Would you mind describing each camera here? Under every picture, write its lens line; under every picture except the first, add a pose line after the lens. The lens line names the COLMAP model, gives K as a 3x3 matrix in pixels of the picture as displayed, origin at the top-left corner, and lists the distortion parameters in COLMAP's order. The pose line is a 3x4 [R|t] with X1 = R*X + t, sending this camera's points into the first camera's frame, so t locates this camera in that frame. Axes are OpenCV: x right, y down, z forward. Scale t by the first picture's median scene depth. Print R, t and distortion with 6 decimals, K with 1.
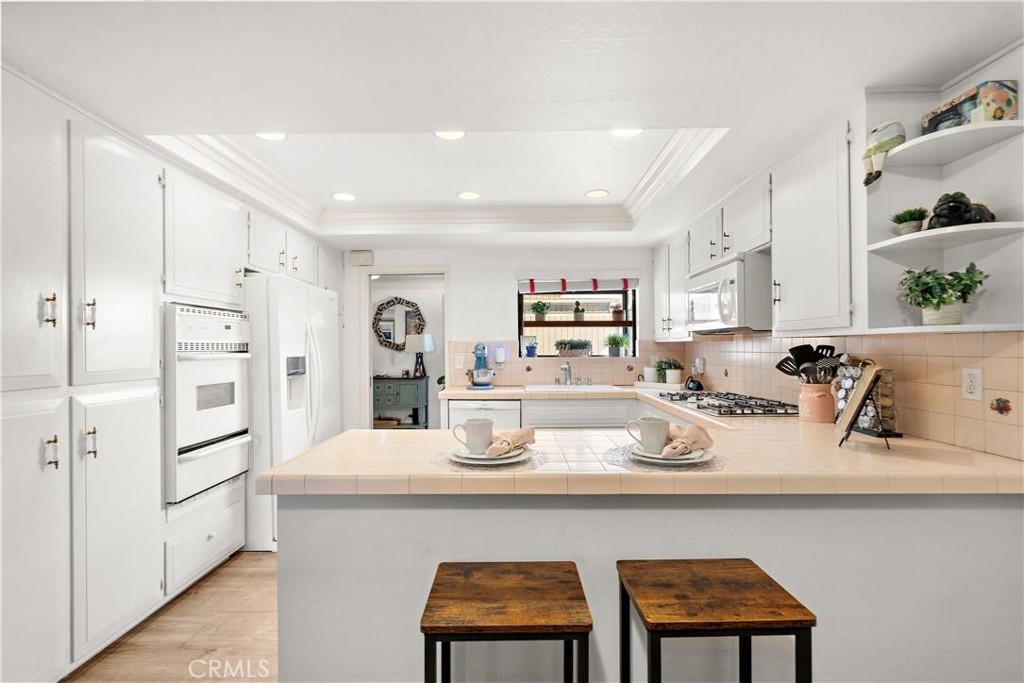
lens RADIAL K [[438.2, 0, 510.3], [0, 438.2, 348.1], [0, 0, 1]] dist [0.001687, 0.000124]
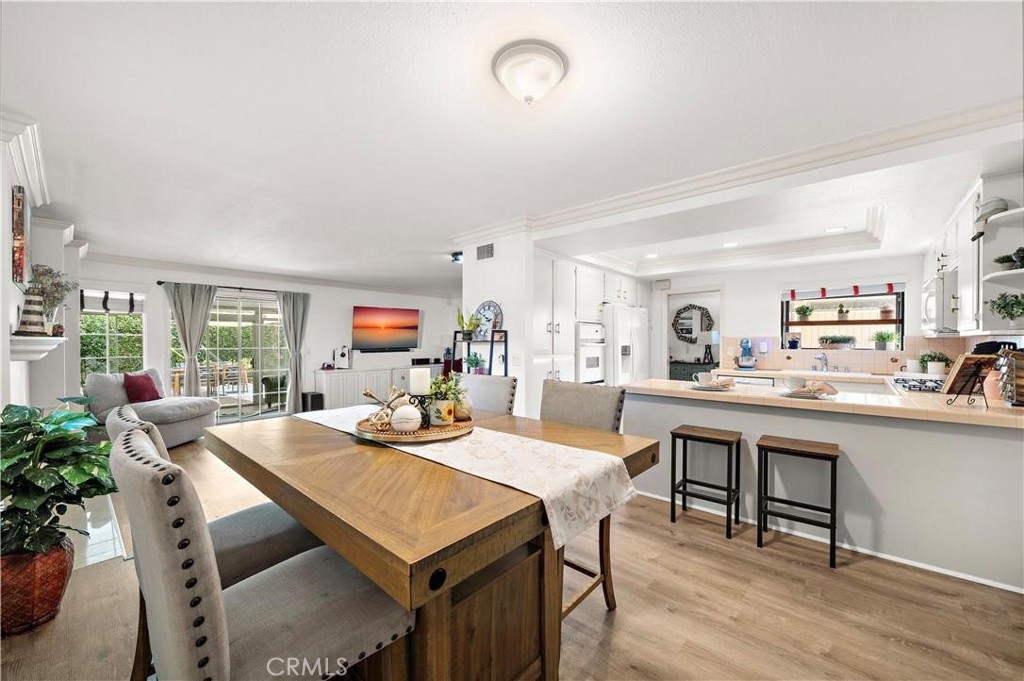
lens RADIAL K [[394.8, 0, 512.0], [0, 394.8, 340.5], [0, 0, 1]] dist [0.001978, 0.000105]
pose [[0.756927, 0.005618, -0.653475, 0.185466], [-0.006268, 0.999979, 0.001336, -0.001365], [0.653469, 0.003085, 0.756947, -0.446247]]
